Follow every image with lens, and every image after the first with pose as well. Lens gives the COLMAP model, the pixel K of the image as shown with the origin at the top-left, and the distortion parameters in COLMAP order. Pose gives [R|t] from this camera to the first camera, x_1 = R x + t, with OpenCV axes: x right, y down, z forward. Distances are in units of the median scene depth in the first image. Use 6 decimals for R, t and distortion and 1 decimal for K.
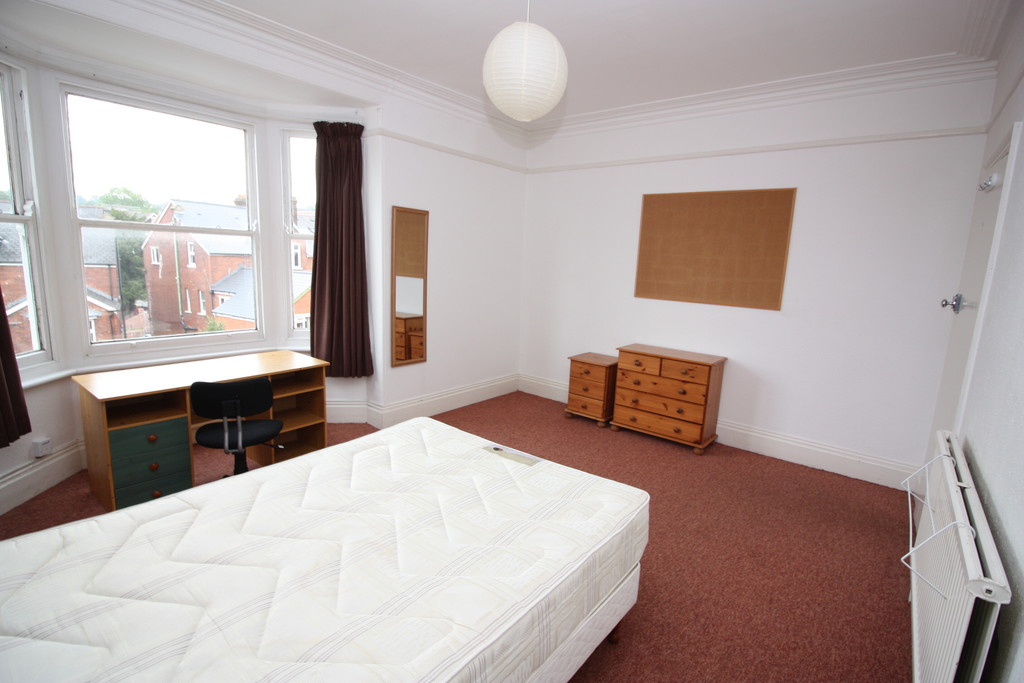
lens RADIAL K [[484.3, 0, 512.0], [0, 484.3, 341.5], [0, 0, 1]] dist [0.004558, -0.012621]
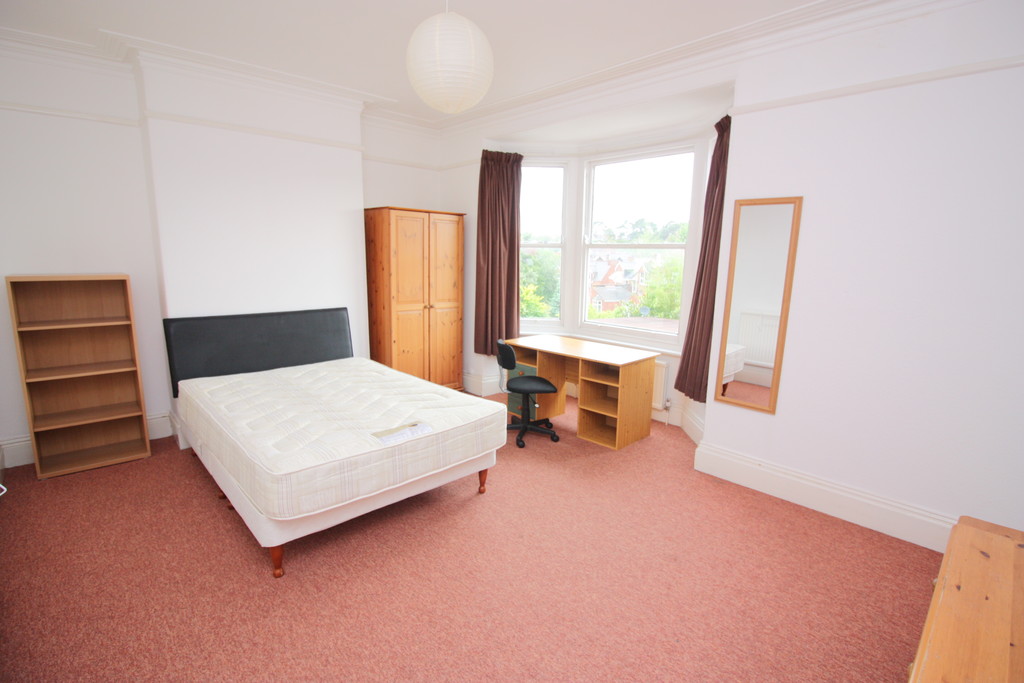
lens RADIAL K [[484.3, 0, 512.0], [0, 484.3, 341.5], [0, 0, 1]] dist [0.004558, -0.012621]
pose [[-0.128784, 0.125647, -0.983681, 1.065544], [-0.186944, 0.971080, 0.148512, -0.181444], [0.973892, 0.203020, -0.101571, 1.363783]]
